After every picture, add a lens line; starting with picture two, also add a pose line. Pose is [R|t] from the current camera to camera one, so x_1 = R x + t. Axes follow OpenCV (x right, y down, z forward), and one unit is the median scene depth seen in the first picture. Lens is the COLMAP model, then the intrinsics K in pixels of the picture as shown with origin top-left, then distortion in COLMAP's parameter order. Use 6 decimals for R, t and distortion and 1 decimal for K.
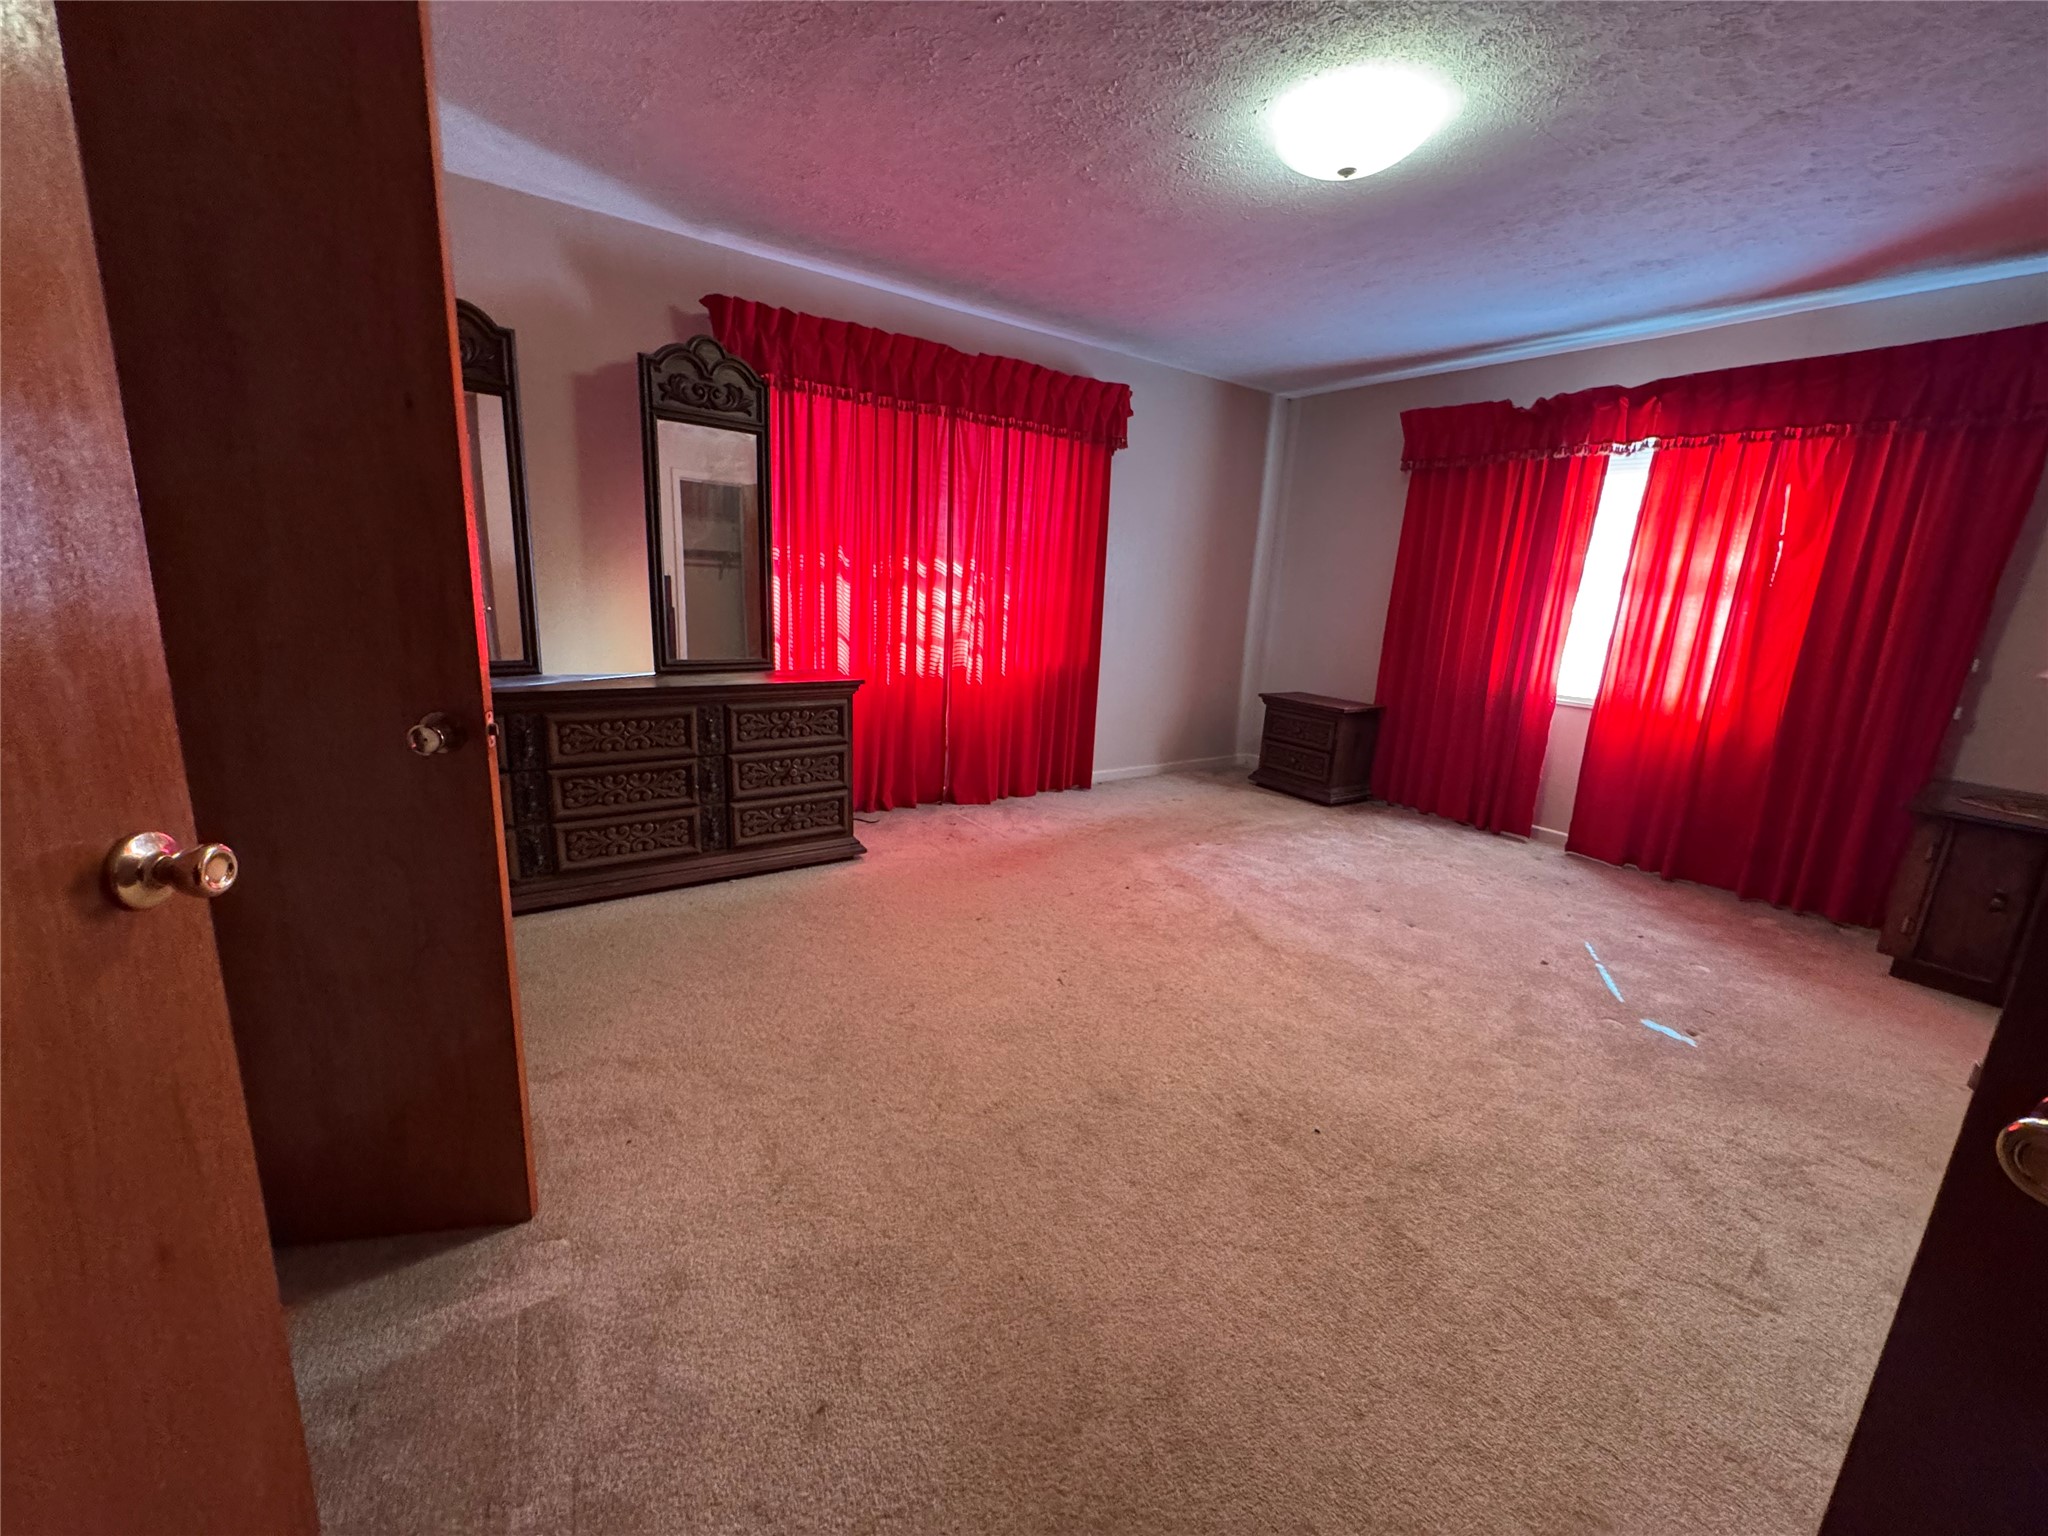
lens RADIAL K [[814.8, 0, 1025.3], [0, 814.8, 767.4], [0, 0, 1]] dist [-0.001862, 0.000062]
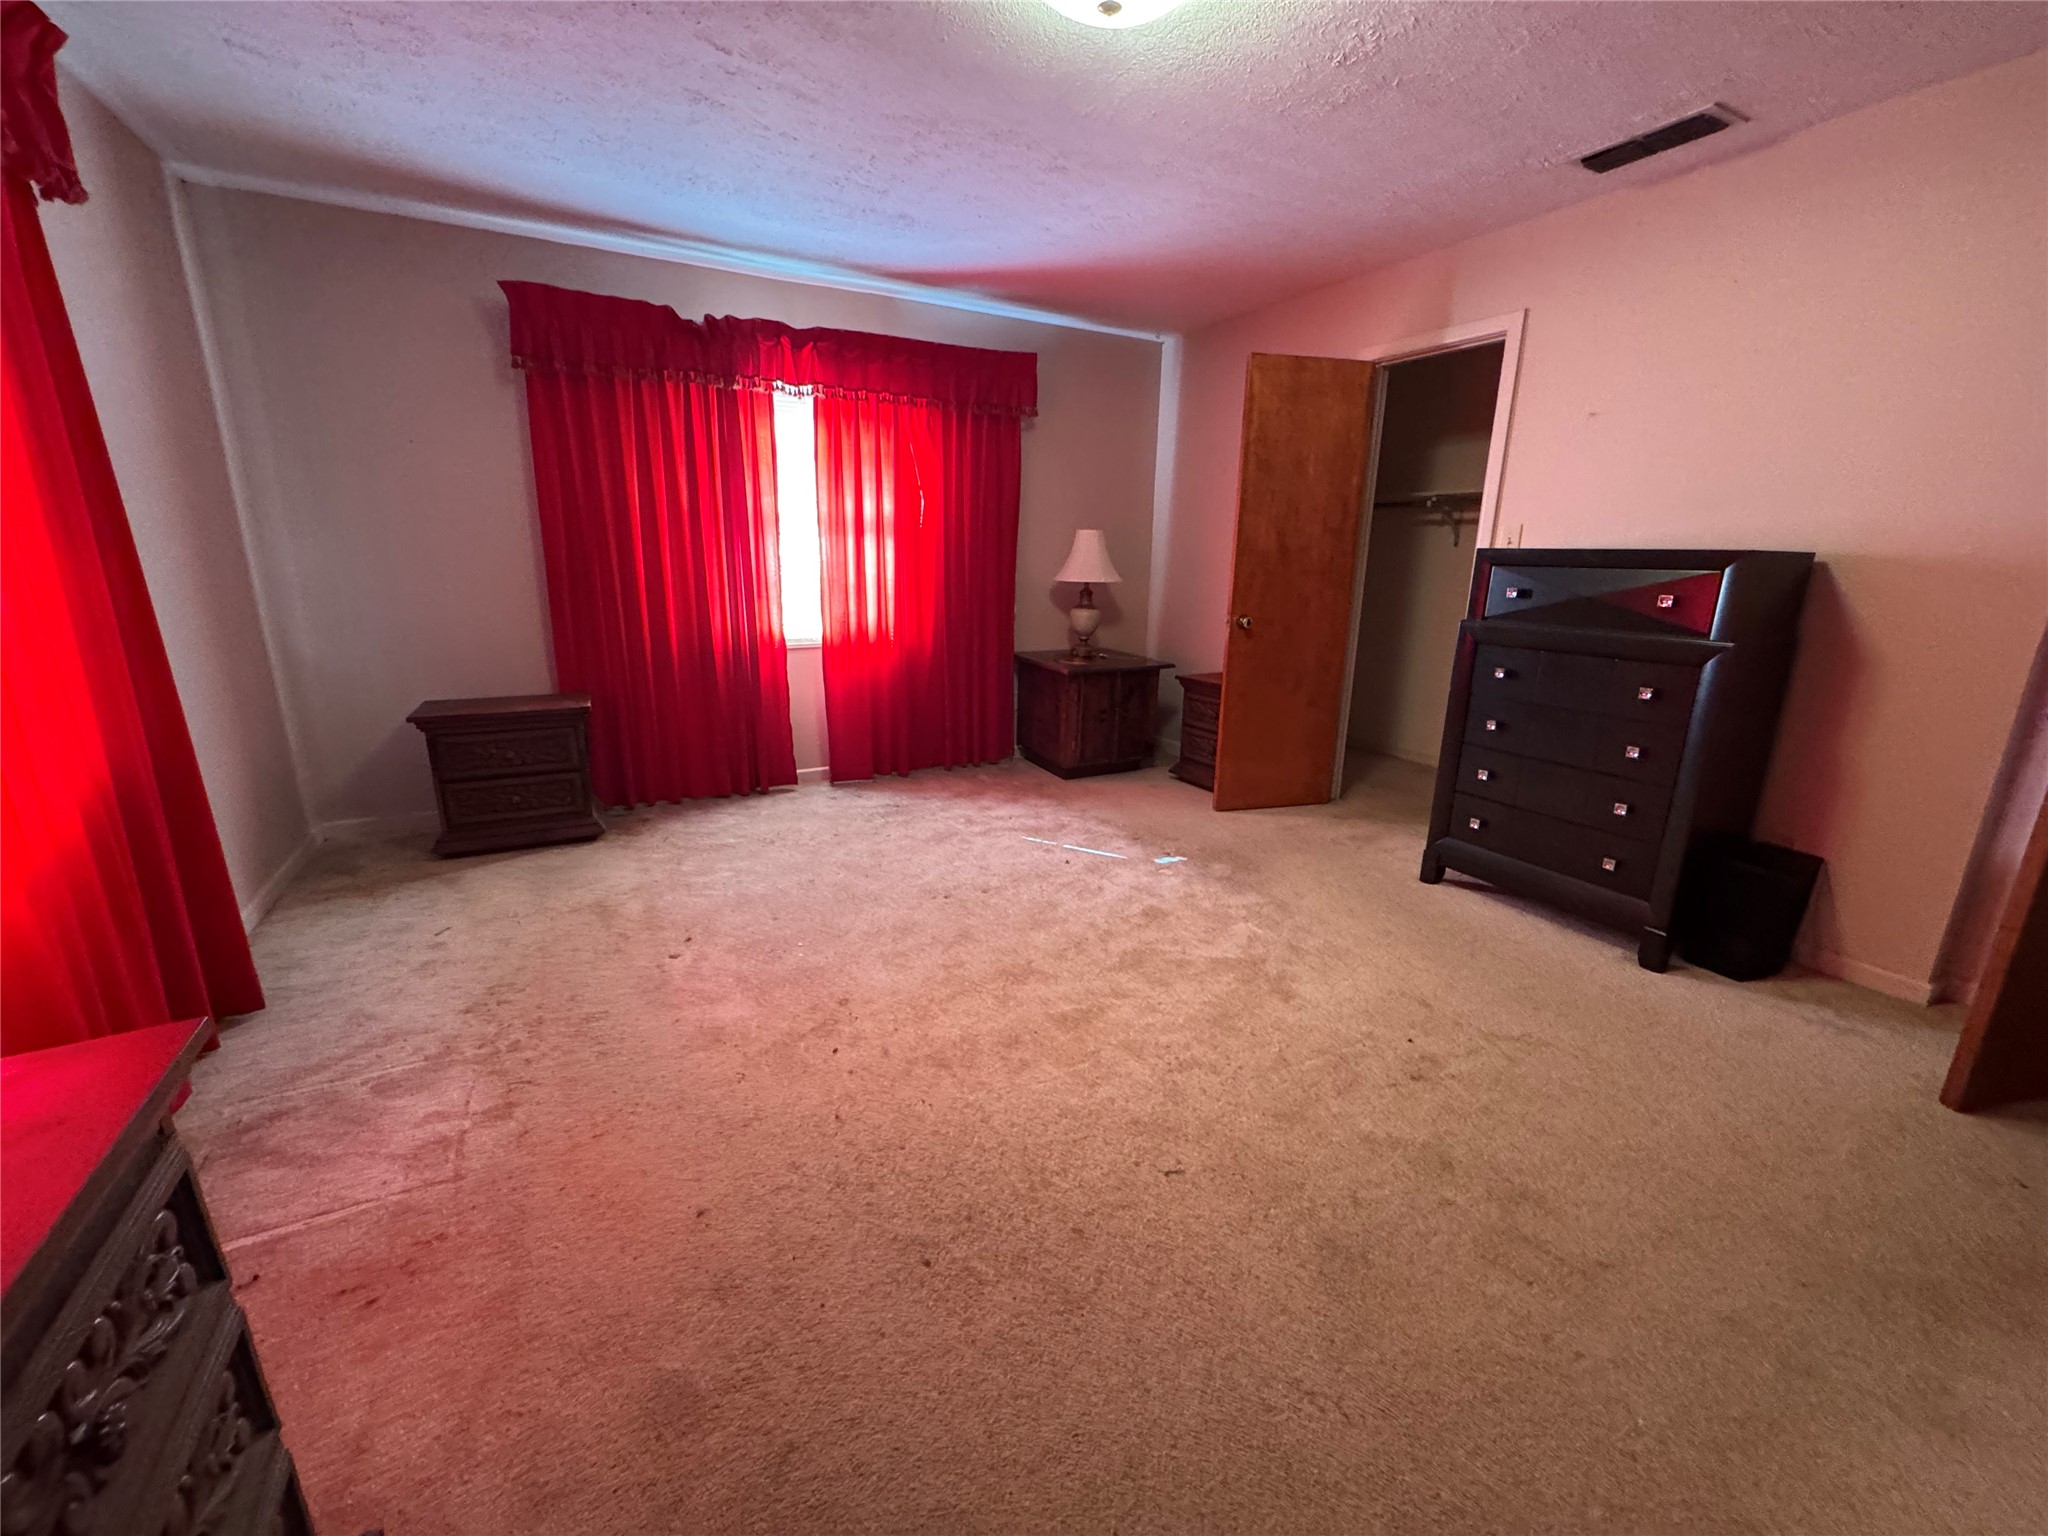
lens RADIAL K [[814.8, 0, 1024.4], [0, 814.8, 762.3], [0, 0, 1]] dist [-0.001862, 0.000062]
pose [[0.115859, -0.295274, 0.948362, -0.320821], [0.217116, 0.939231, 0.265906, -0.160328], [-0.969246, 0.175096, 0.172927, 0.612882]]
